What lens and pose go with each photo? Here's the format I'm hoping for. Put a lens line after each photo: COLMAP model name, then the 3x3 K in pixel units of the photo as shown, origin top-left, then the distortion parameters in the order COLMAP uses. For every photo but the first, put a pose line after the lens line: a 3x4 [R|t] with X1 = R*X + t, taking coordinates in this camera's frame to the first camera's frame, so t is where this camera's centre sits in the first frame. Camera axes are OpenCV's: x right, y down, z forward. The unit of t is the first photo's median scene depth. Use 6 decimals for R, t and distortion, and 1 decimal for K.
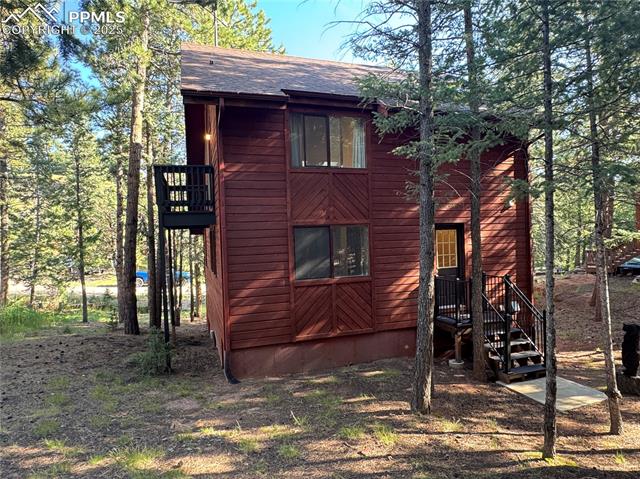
lens RADIAL K [[375.3, 0, 316.3], [0, 375.3, 238.7], [0, 0, 1]] dist [-0.006564, 0.002181]
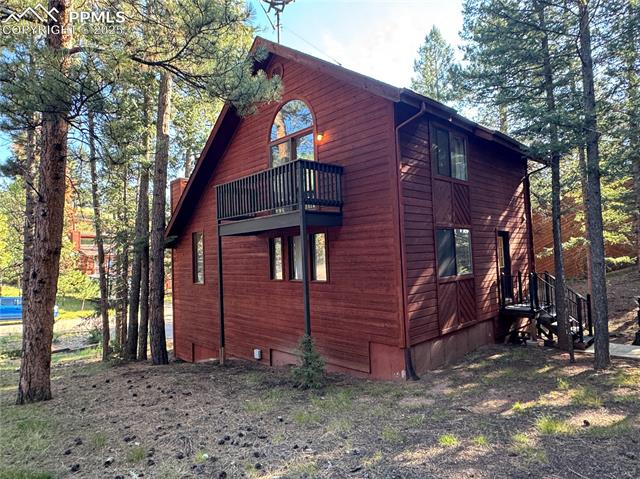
lens RADIAL K [[375.3, 0, 319.7], [0, 375.3, 240.3], [0, 0, 1]] dist [-0.006564, 0.002181]
pose [[0.909757, 0.011388, 0.414986, -0.814032], [0.018764, 0.997474, -0.068508, 0.071742], [-0.414718, 0.070112, 0.907245, 0.158194]]
